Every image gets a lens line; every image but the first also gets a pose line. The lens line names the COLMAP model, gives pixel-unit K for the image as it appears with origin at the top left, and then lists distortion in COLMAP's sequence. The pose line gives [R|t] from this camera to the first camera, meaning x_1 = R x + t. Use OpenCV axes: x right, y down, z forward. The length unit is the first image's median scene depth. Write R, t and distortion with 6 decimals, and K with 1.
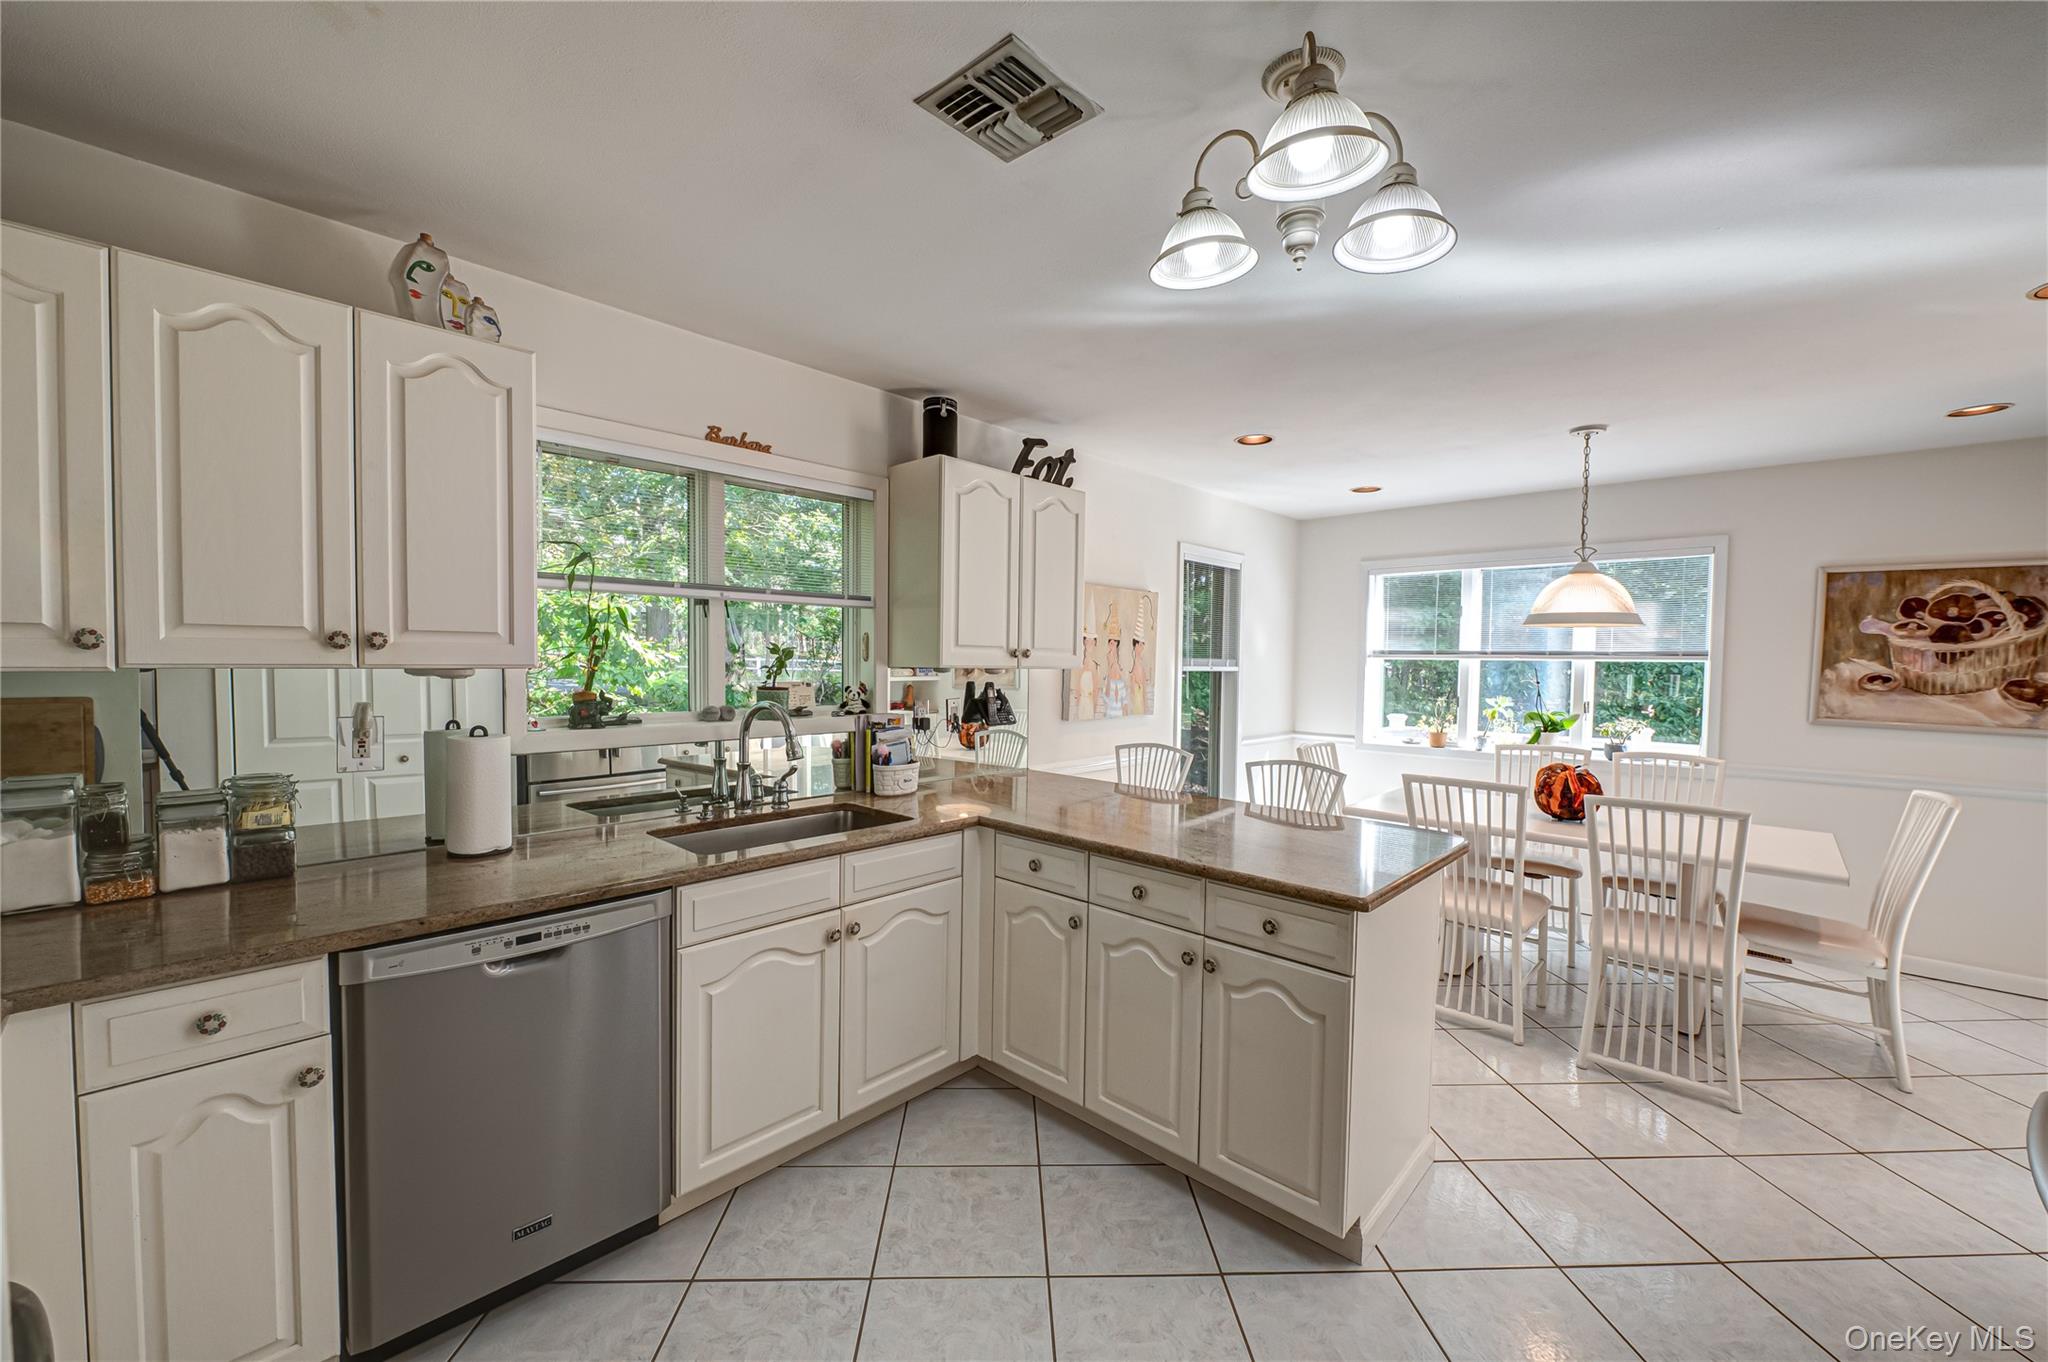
lens RADIAL K [[803.3, 0, 1031.4], [0, 803.3, 686.6], [0, 0, 1]] dist [-0.007263, -0.000894]
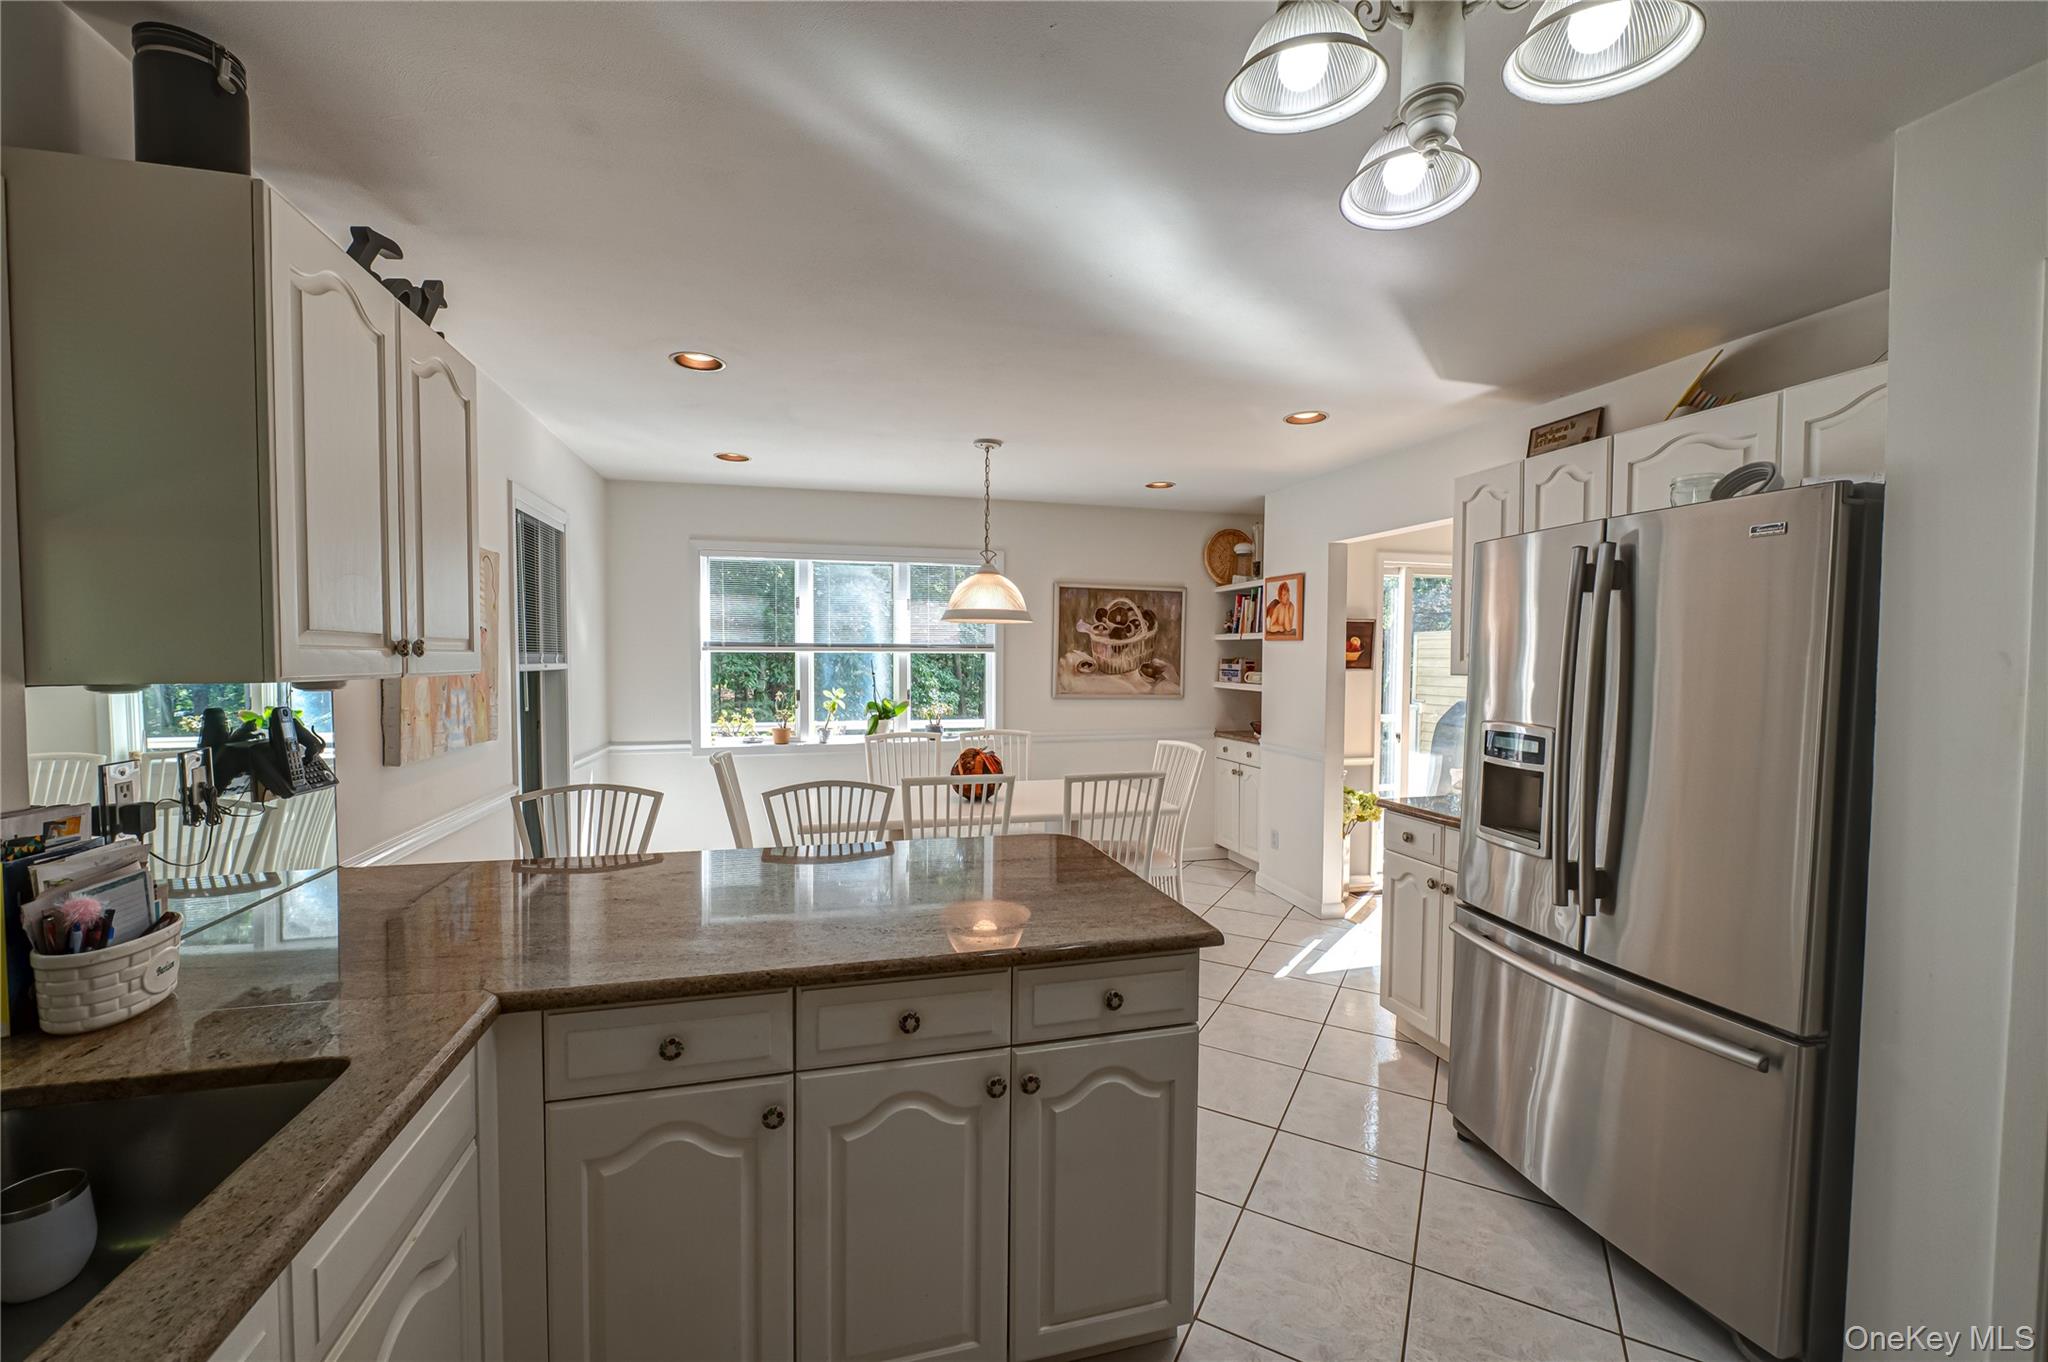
lens RADIAL K [[803.3, 0, 1031.4], [0, 803.3, 686.6], [0, 0, 1]] dist [-0.007263, -0.000894]
pose [[0.522747, -0.042390, 0.851433, -0.206543], [0.031966, 0.999035, 0.030113, -0.016588], [-0.851888, 0.011475, 0.523598, 0.341670]]
